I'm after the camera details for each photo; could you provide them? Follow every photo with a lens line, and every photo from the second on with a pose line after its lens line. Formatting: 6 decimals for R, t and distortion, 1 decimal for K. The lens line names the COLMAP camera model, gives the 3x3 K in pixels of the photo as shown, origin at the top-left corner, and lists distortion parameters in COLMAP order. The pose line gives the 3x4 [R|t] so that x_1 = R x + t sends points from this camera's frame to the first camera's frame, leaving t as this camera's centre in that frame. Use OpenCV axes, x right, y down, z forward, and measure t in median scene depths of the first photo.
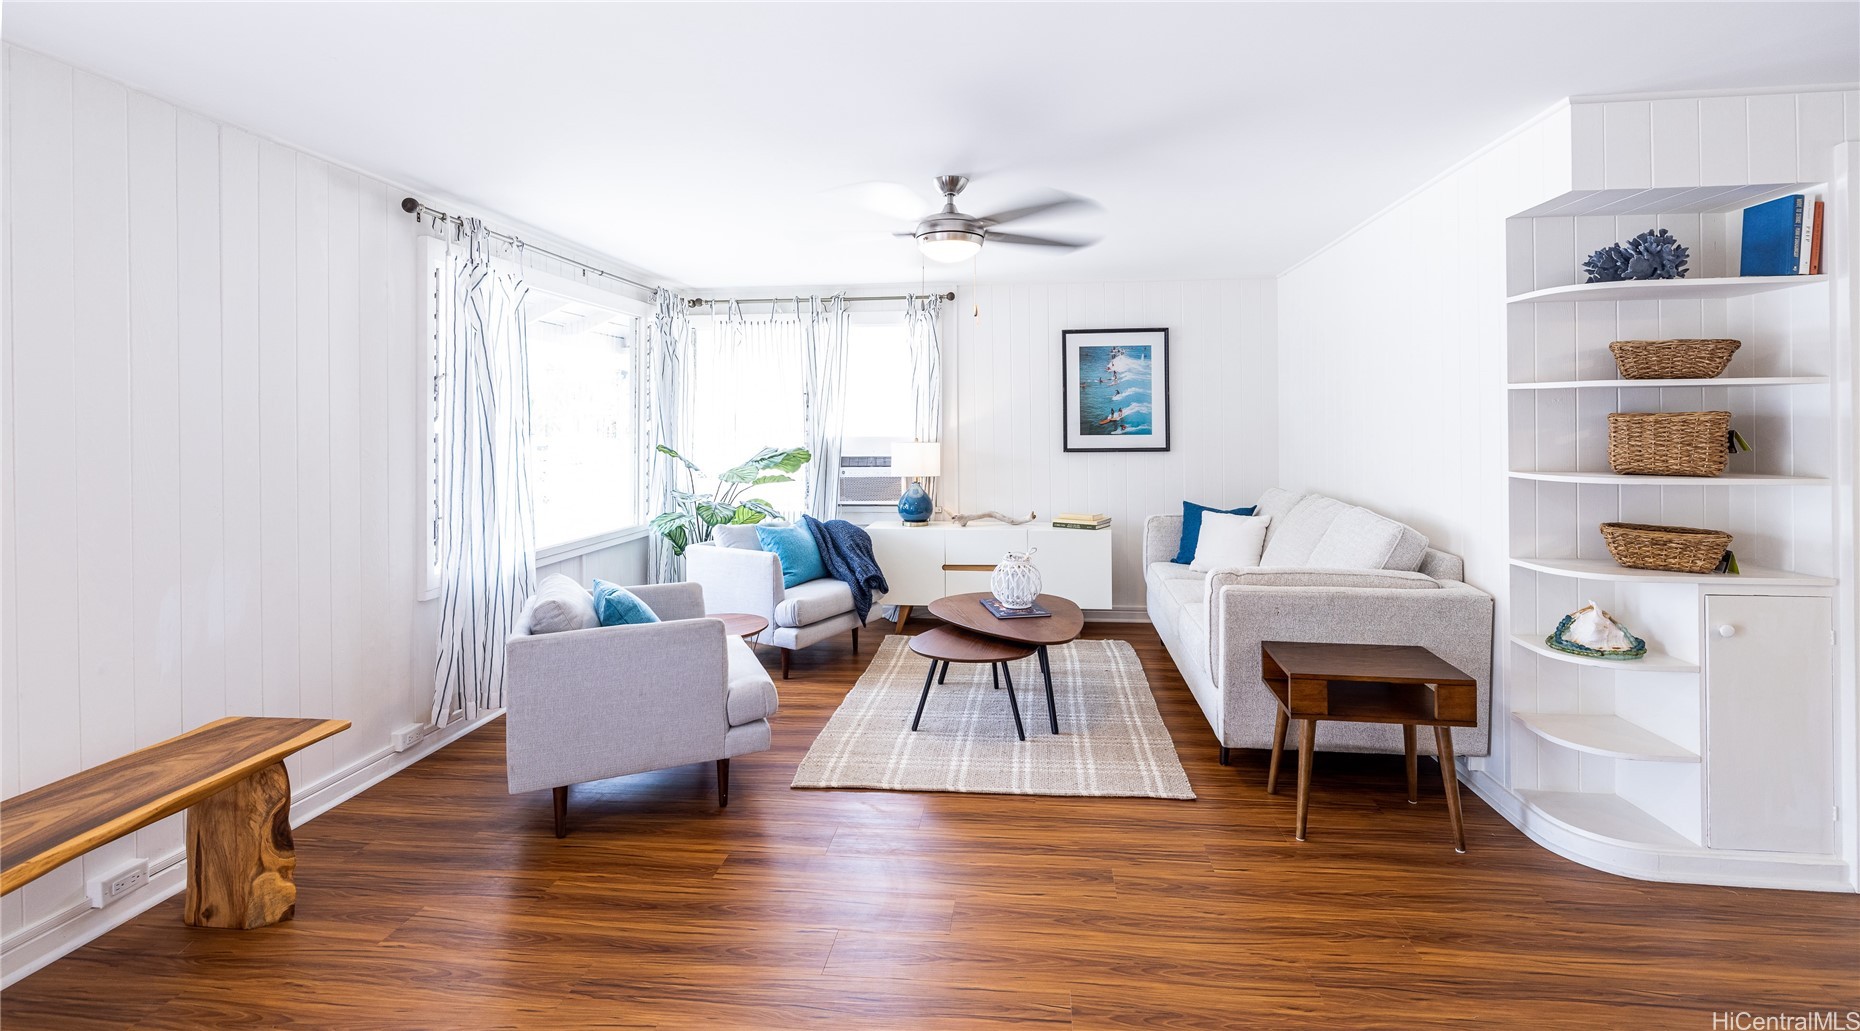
lens RADIAL K [[814.8, 0, 933.2], [0, 814.8, 412.1], [0, 0, 1]] dist [-0.001030, -0.000116]
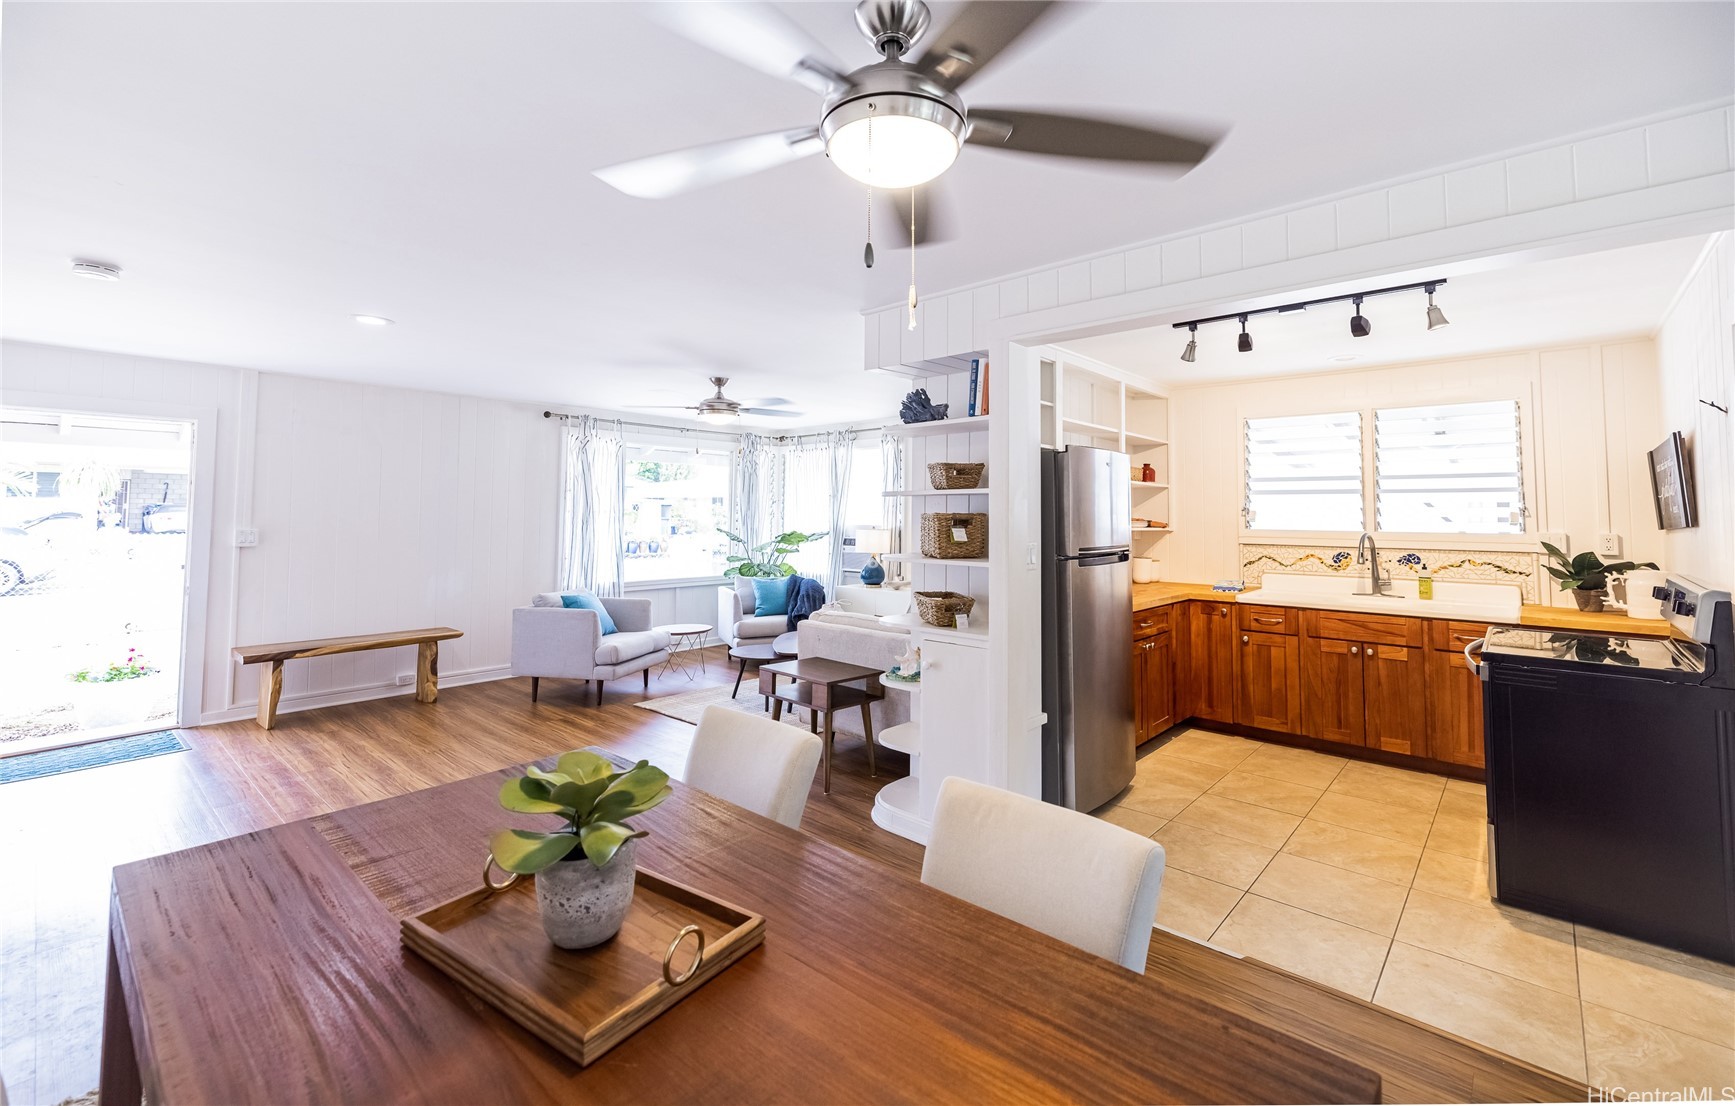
lens RADIAL K [[728.2, 0, 873.1], [0, 728.2, 470.9], [0, 0, 1]] dist [-0.001638, -0.000204]
pose [[0.815925, -0.025937, -0.577575, 1.206648], [-0.000693, 0.998949, -0.045839, -0.012847], [0.578157, 0.037802, 0.815049, -0.088044]]
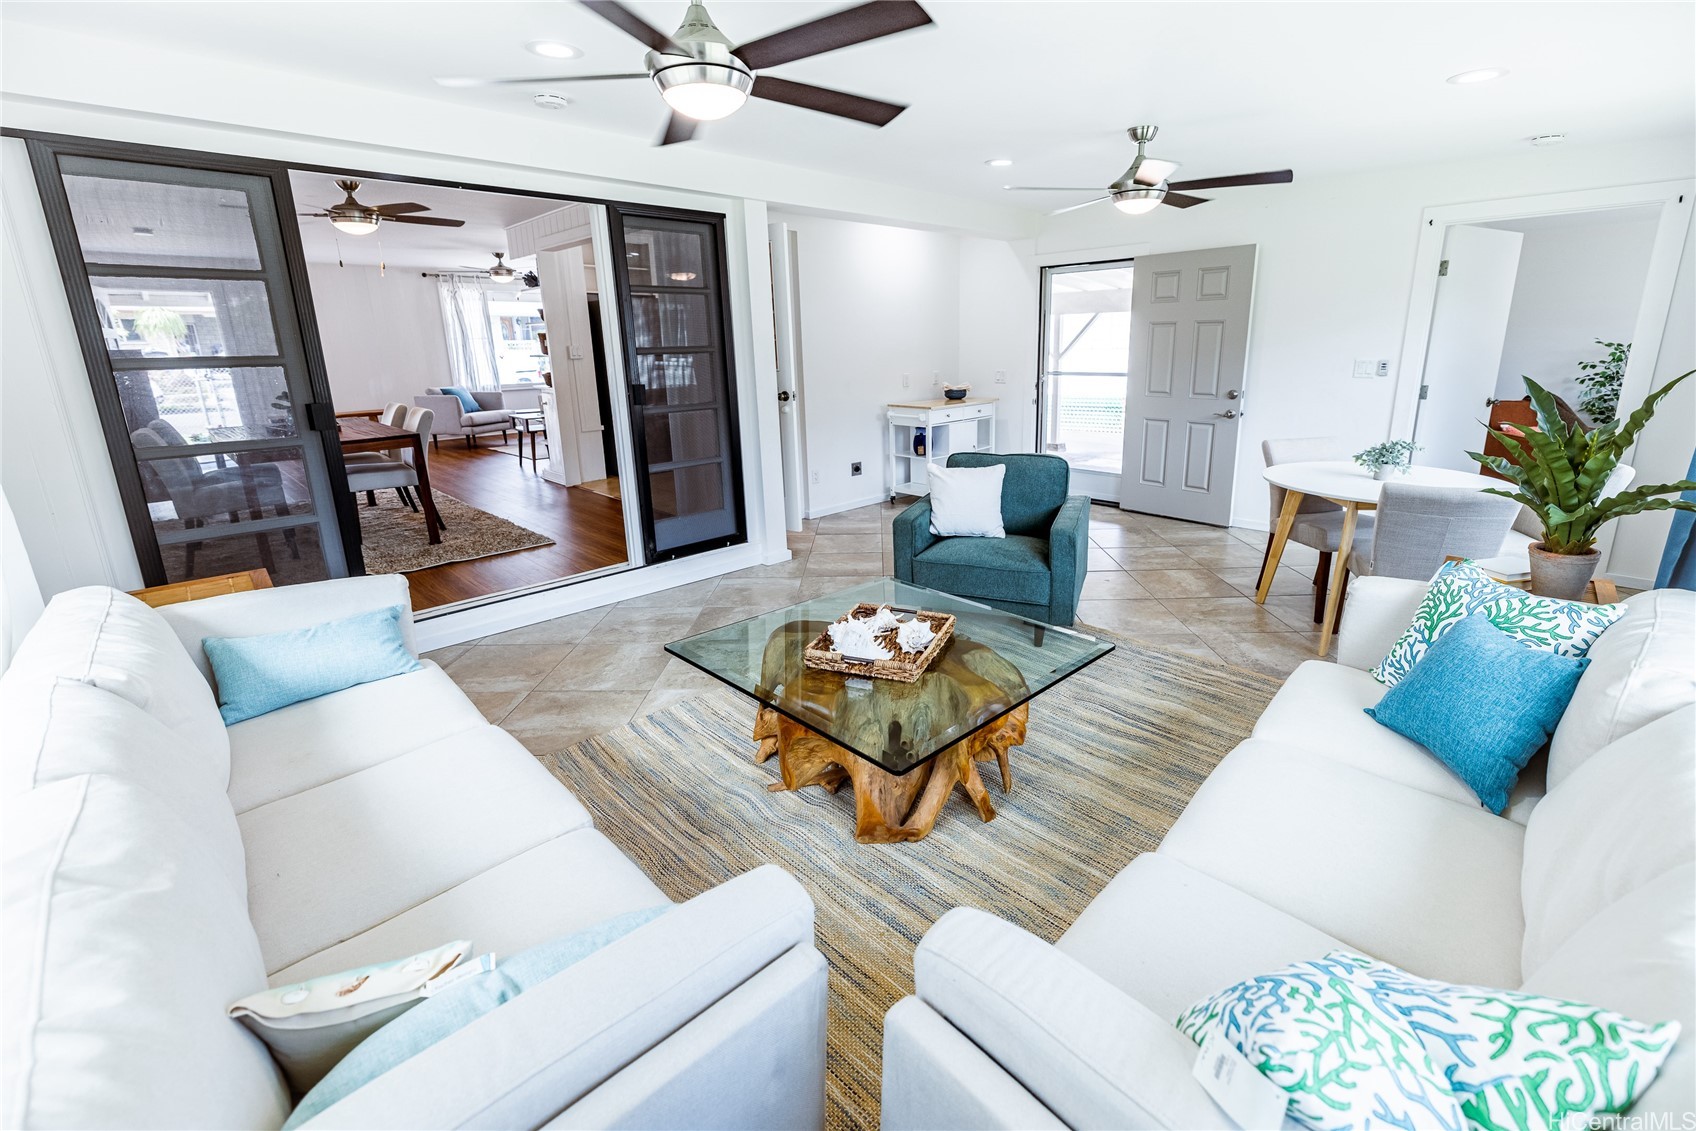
lens RADIAL K [[731.9, 0, 847.2], [0, 731.9, 512.6], [0, 0, 1]] dist [0.013865, -0.000004]
pose [[0.760889, 0.136988, -0.634257, 2.818399], [0.024996, 0.970548, 0.239607, 0.018710], [0.648400, -0.198169, 0.735055, -0.323827]]
